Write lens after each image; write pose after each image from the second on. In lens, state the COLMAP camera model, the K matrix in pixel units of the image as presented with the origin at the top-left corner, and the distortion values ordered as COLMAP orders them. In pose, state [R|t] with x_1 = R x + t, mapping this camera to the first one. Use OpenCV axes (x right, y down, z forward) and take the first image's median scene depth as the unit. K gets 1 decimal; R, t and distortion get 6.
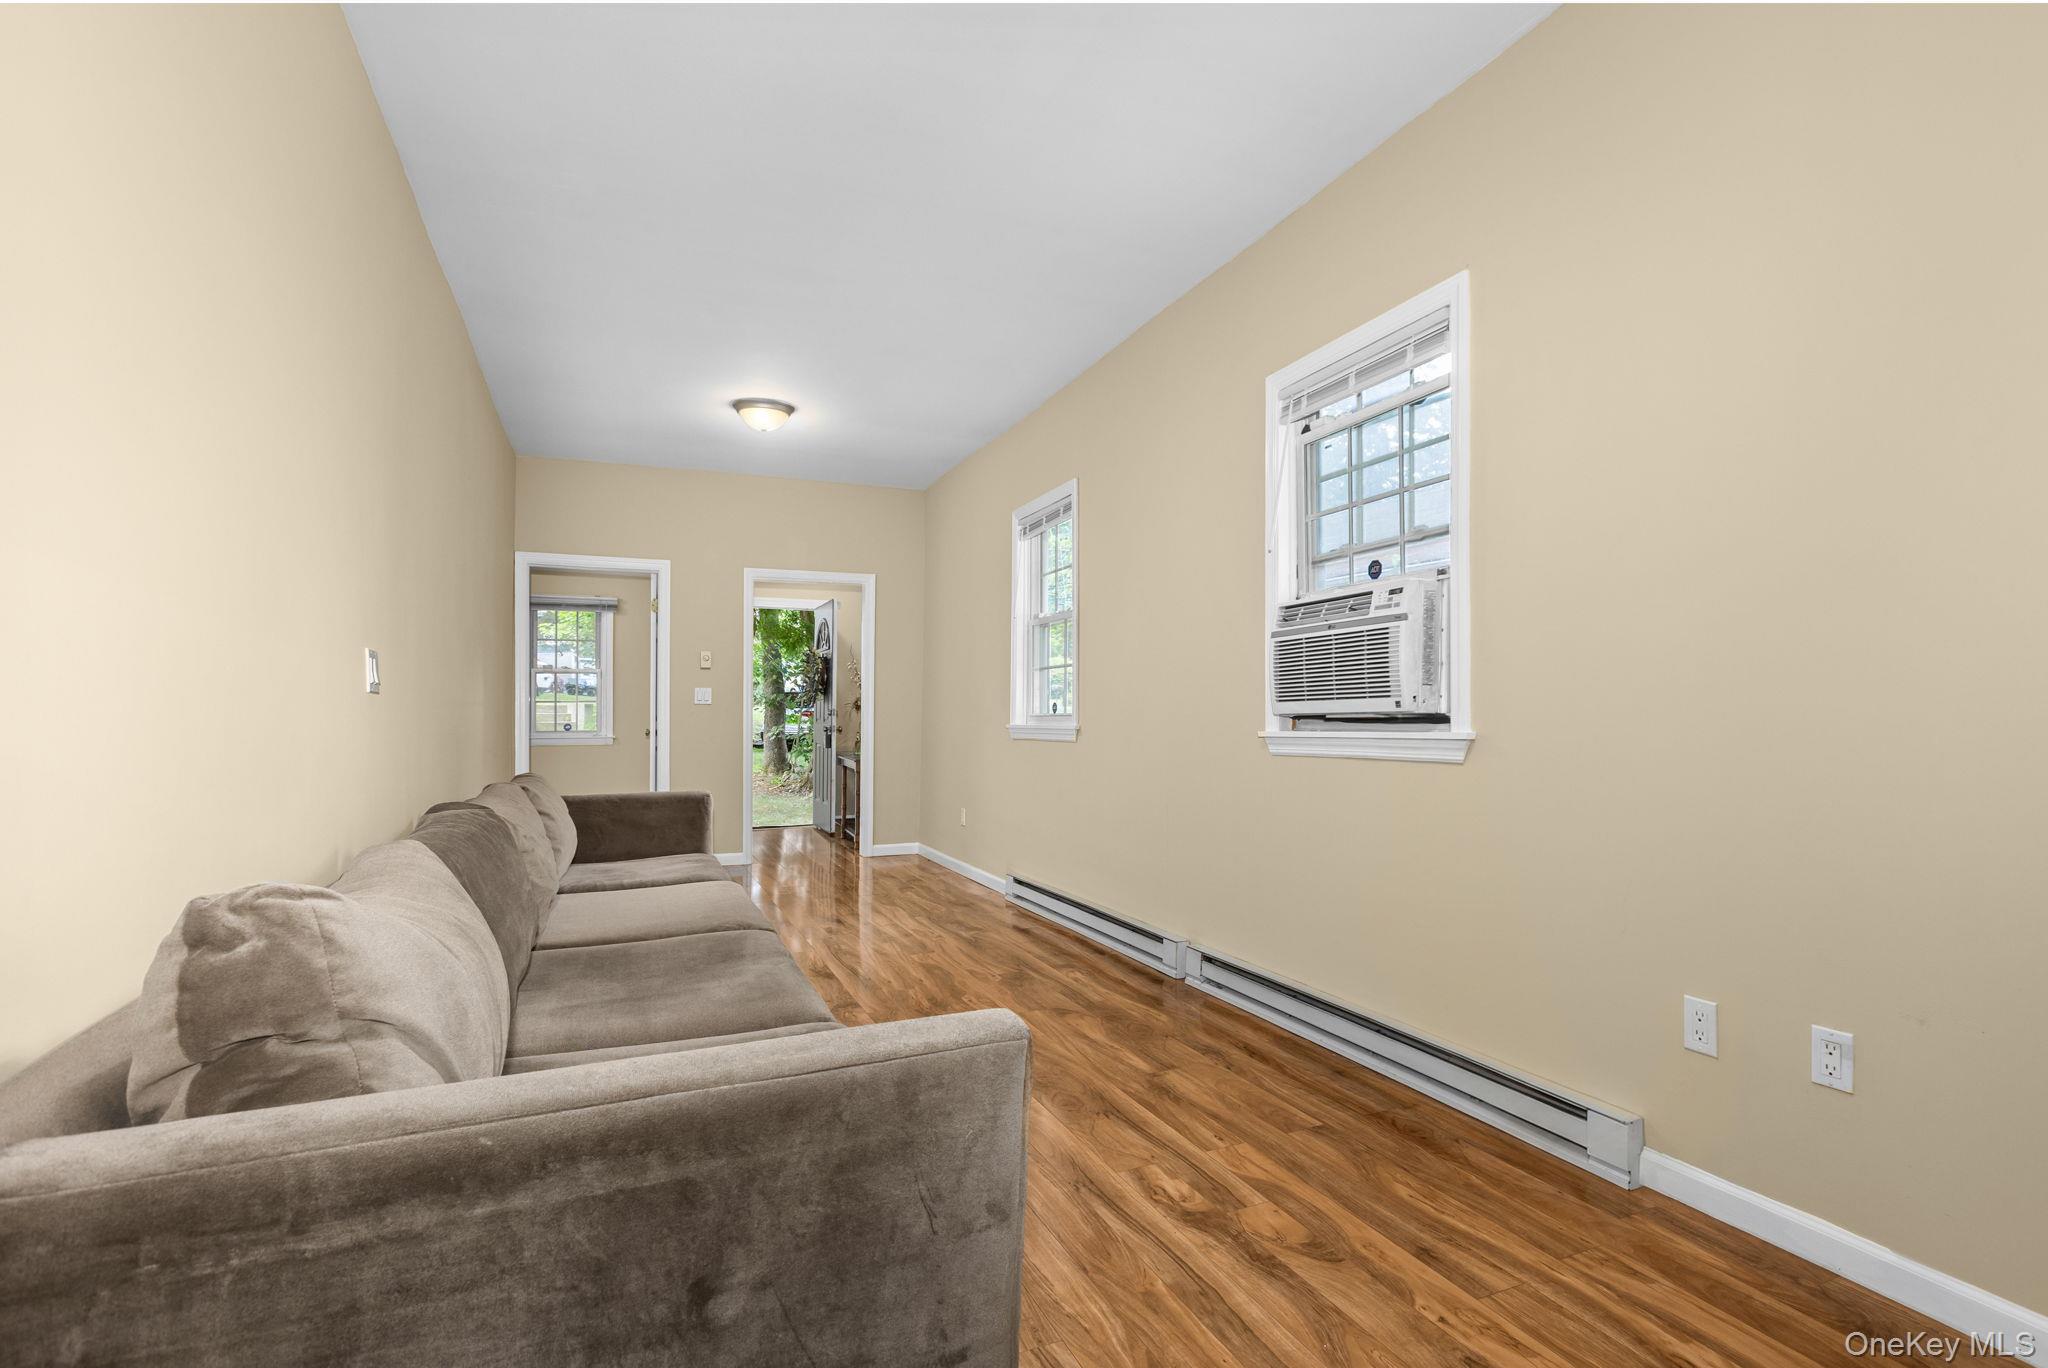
lens RADIAL K [[941.6, 0, 1015.2], [0, 941.6, 707.8], [0, 0, 1]] dist [-0.000477, 0.000409]
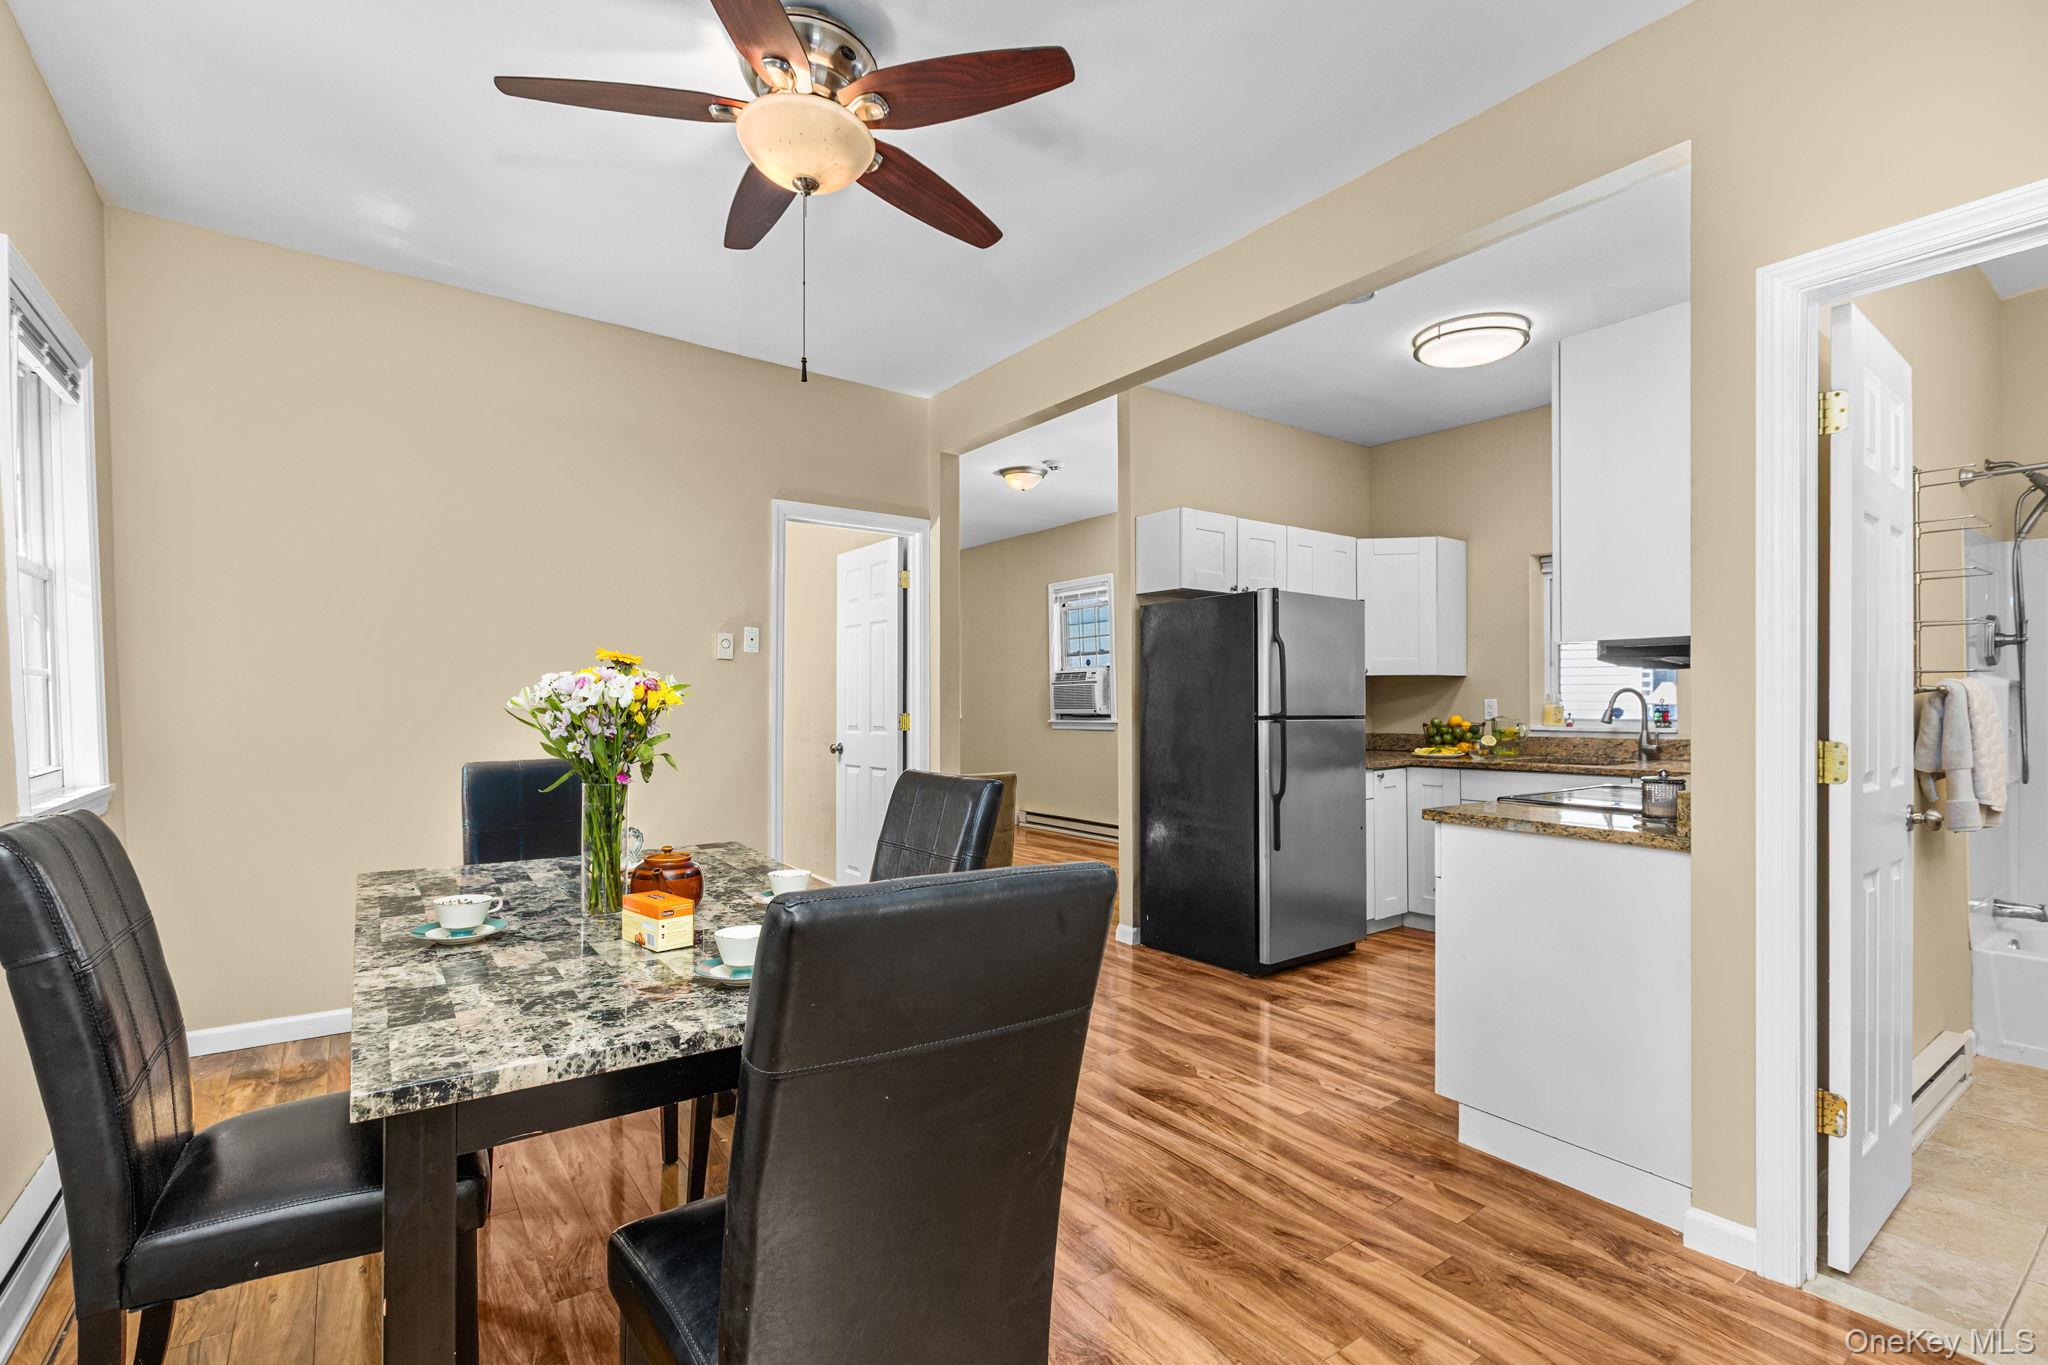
lens RADIAL K [[941.6, 0, 1015.2], [0, 941.6, 706.3], [0, 0, 1]] dist [-0.000477, 0.000409]
pose [[0.970687, -0.011859, 0.240053, -0.534805], [0.012224, 0.999925, -0.000031, -0.023442], [-0.240035, 0.002964, 0.970760, -1.776778]]
